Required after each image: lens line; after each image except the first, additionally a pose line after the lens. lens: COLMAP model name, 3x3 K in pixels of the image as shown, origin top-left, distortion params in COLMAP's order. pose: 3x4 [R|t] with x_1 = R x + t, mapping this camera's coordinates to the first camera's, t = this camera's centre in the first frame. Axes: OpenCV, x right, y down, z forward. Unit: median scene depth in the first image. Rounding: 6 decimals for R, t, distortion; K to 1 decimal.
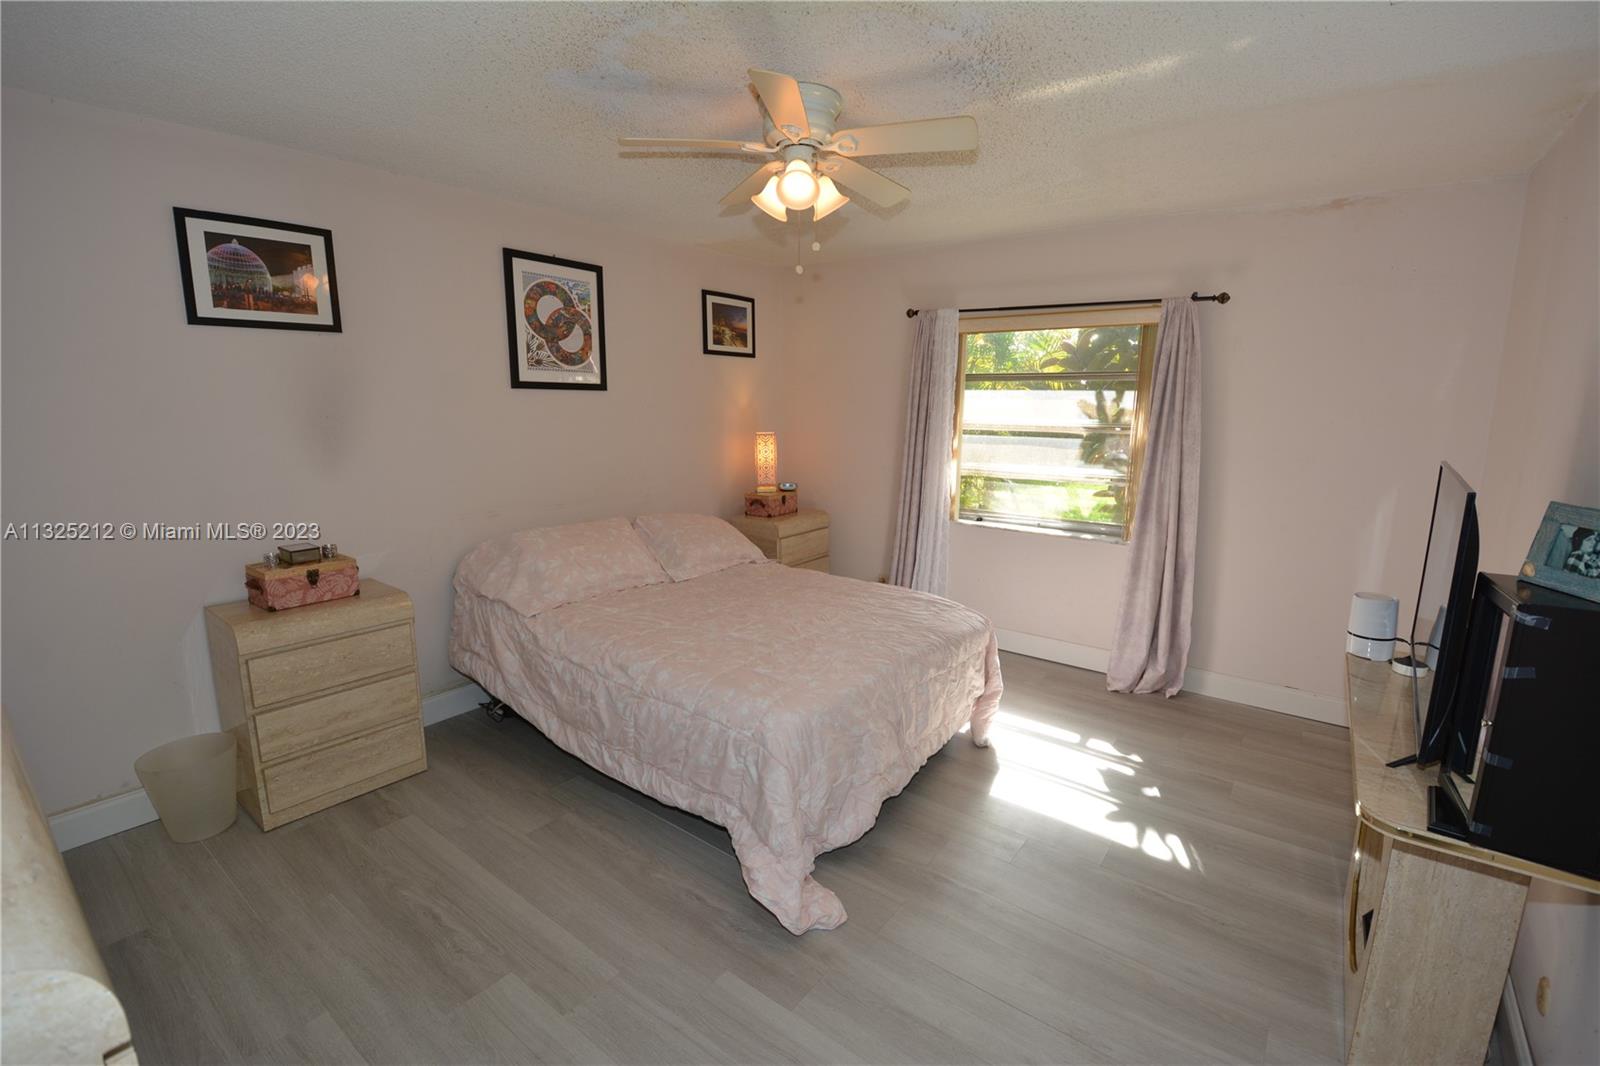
lens RADIAL K [[699.4, 0, 810.5], [0, 699.4, 527.0], [0, 0, 1]] dist [0.021667, -0.026373]
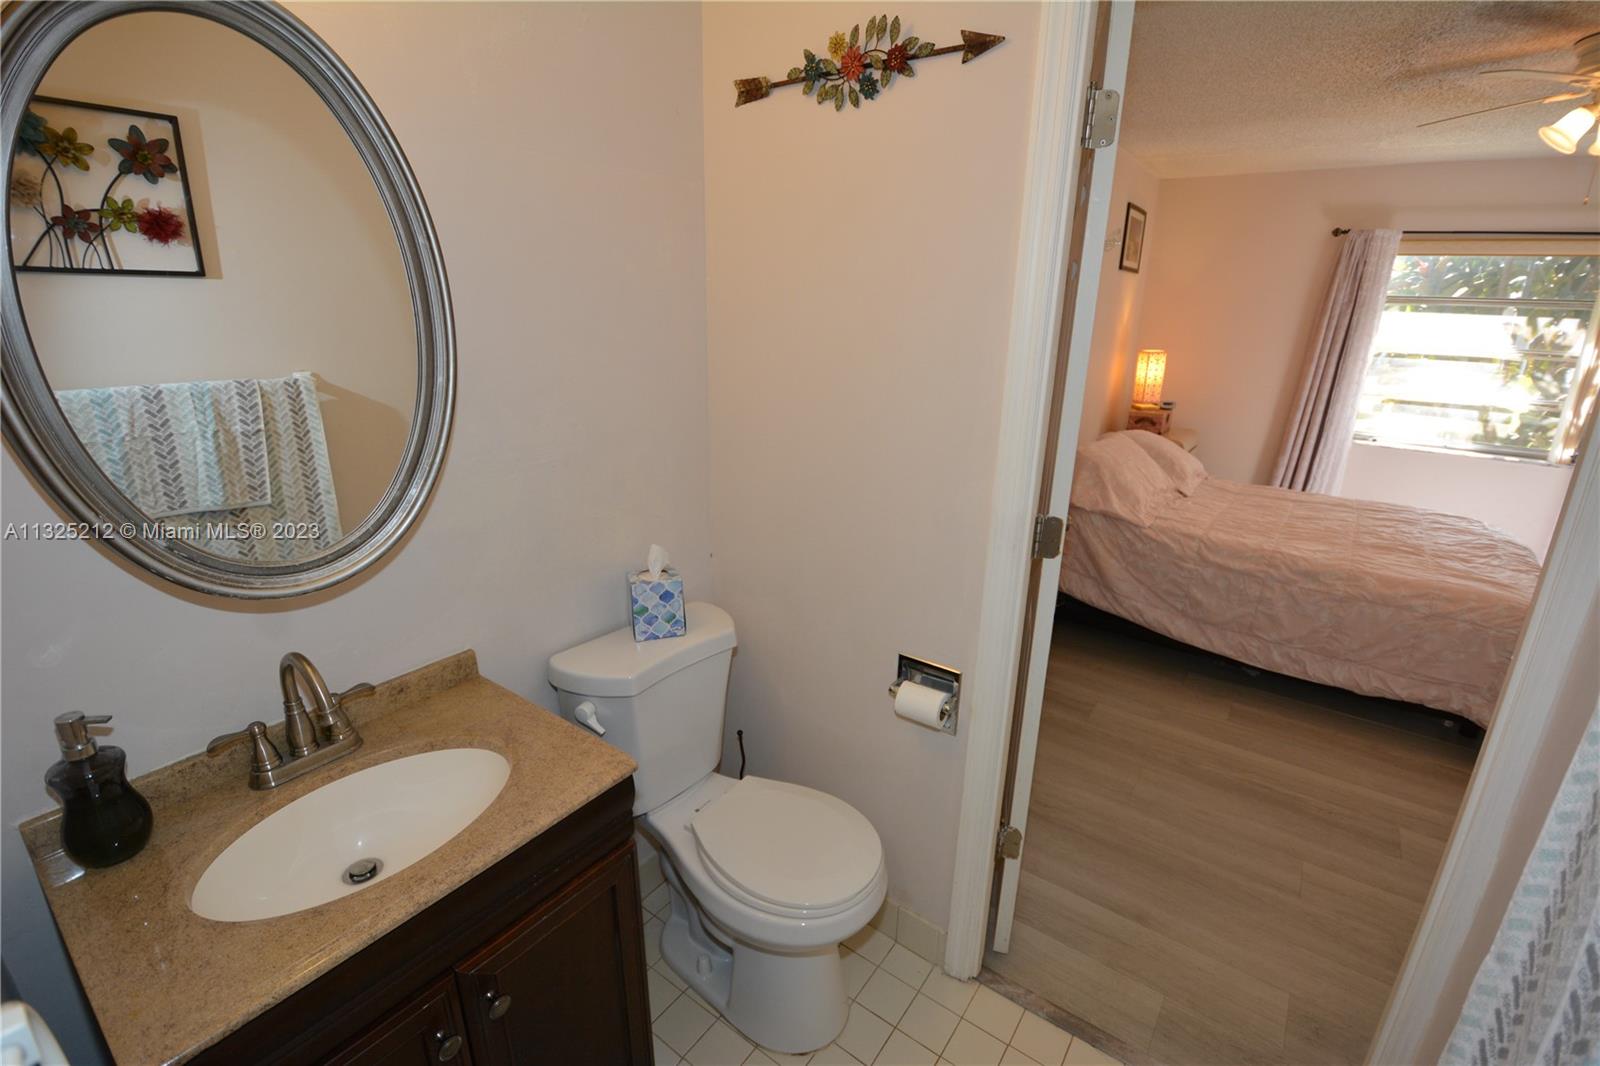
lens RADIAL K [[699.4, 0, 810.5], [0, 699.4, 527.0], [0, 0, 1]] dist [0.021667, -0.026373]
pose [[0.999902, 0.010754, 0.008965, -0.761436], [-0.011738, 0.992941, 0.118028, 0.005794], [-0.007632, -0.118122, 0.992970, -0.048816]]
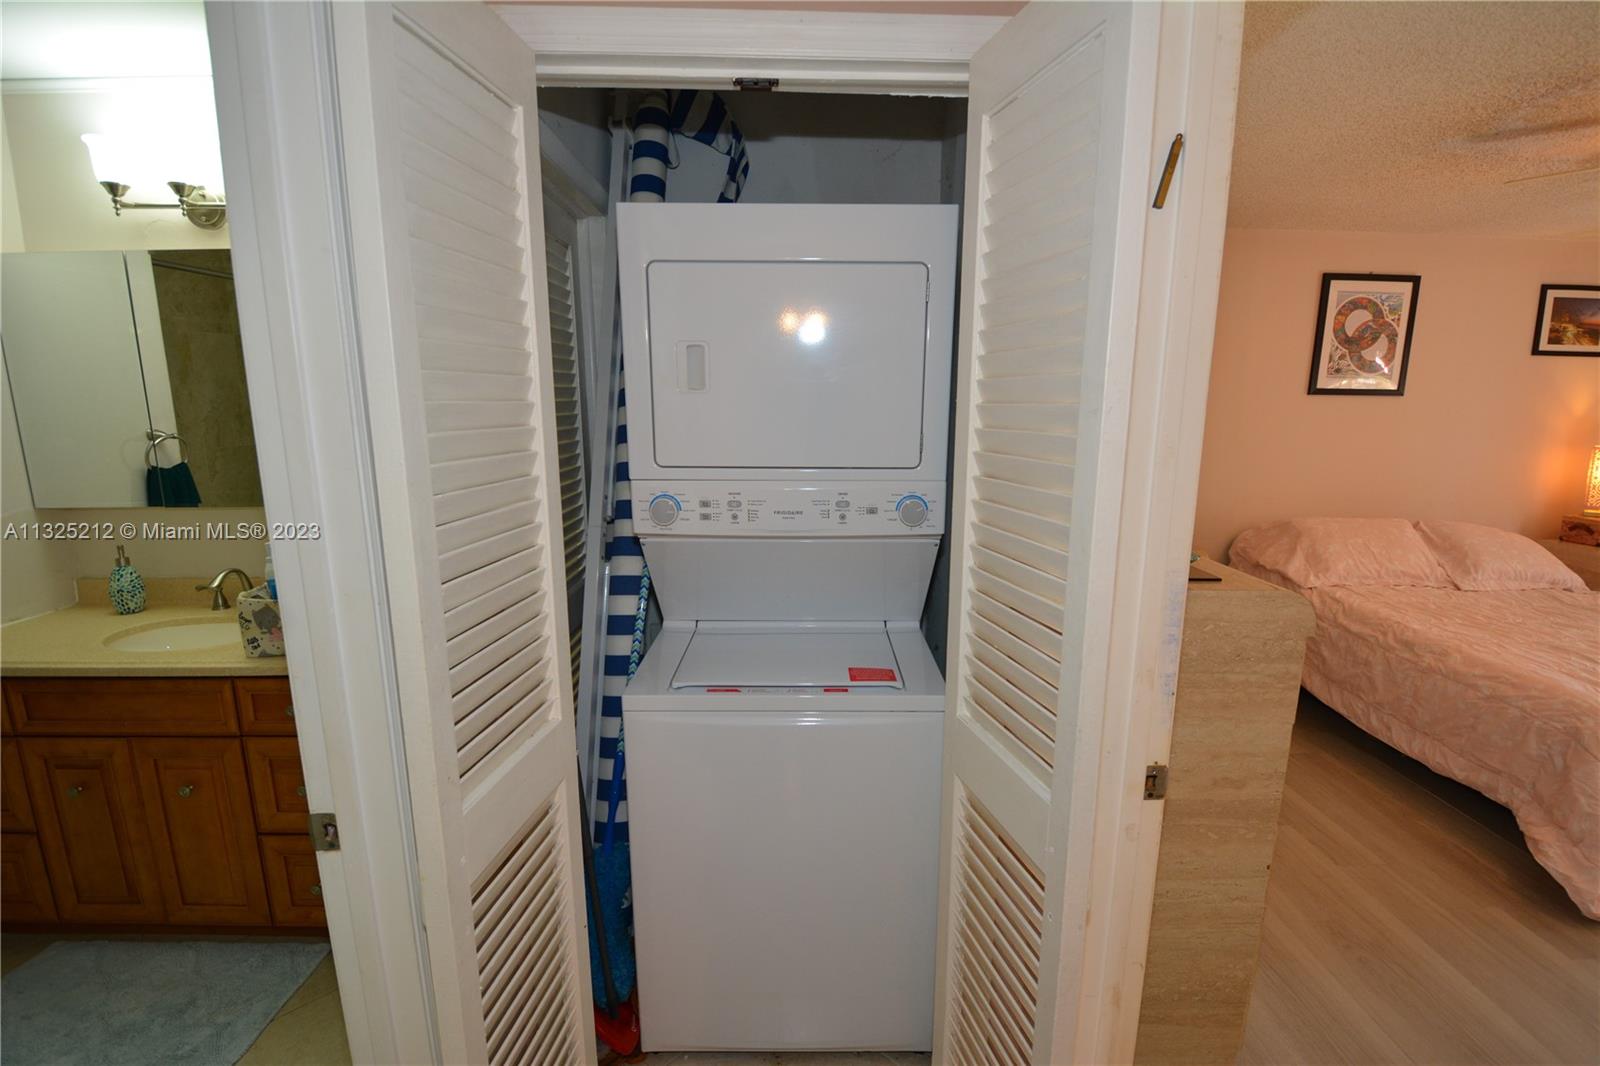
lens RADIAL K [[709.4, 0, 815.2], [0, 709.4, 526.0], [0, 0, 1]] dist [-0.002251, -0.011480]
pose [[0.628288, 0.134224, -0.766314, -0.018945], [-0.140235, 0.988409, 0.058149, 0.059041], [0.765237, 0.070929, 0.639829, -0.330661]]
